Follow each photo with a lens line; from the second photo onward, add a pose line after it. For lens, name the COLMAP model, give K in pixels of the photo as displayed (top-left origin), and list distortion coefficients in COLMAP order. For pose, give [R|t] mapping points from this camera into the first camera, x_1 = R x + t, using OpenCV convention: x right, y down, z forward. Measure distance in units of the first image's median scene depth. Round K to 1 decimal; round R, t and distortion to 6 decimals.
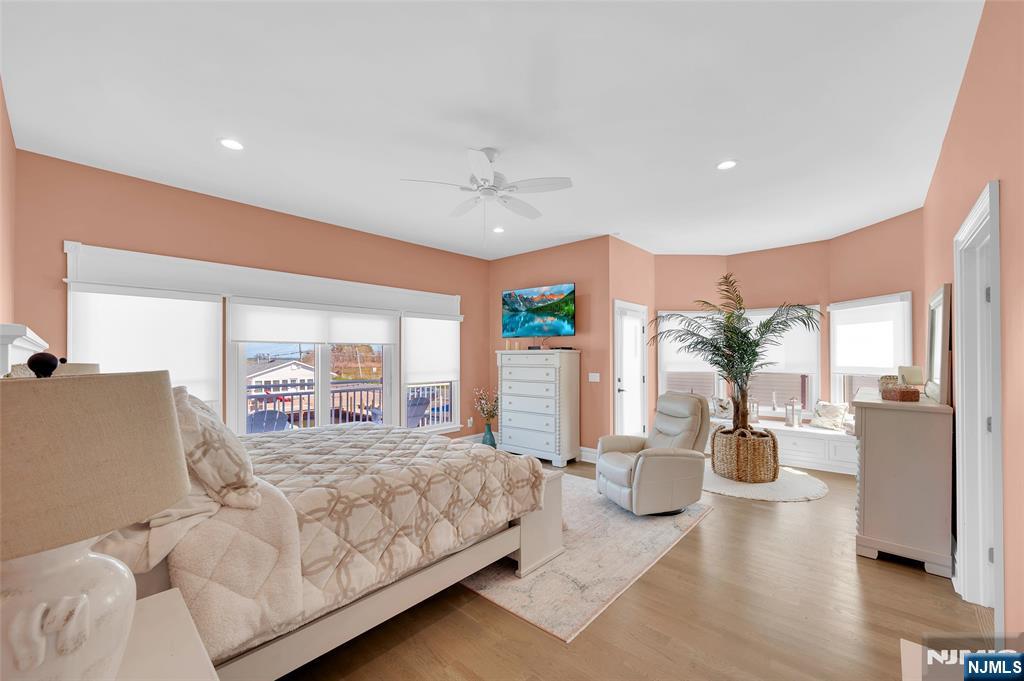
lens RADIAL K [[404.7, 0, 515.0], [0, 404.7, 342.9], [0, 0, 1]] dist [0.002090, -0.000254]
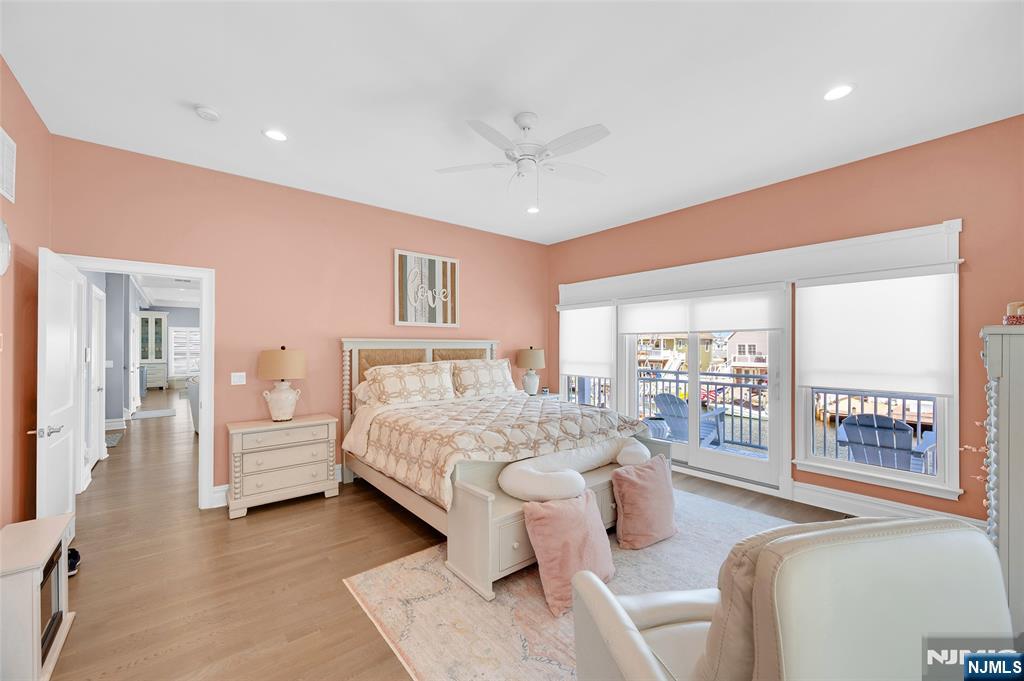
lens RADIAL K [[404.7, 0, 515.0], [0, 404.7, 342.9], [0, 0, 1]] dist [0.002090, -0.000254]
pose [[-0.135642, -0.006572, -0.990736, 0.395368], [0.033584, 0.999373, -0.011228, 0.017496], [0.990189, -0.034796, -0.135336, 0.528584]]
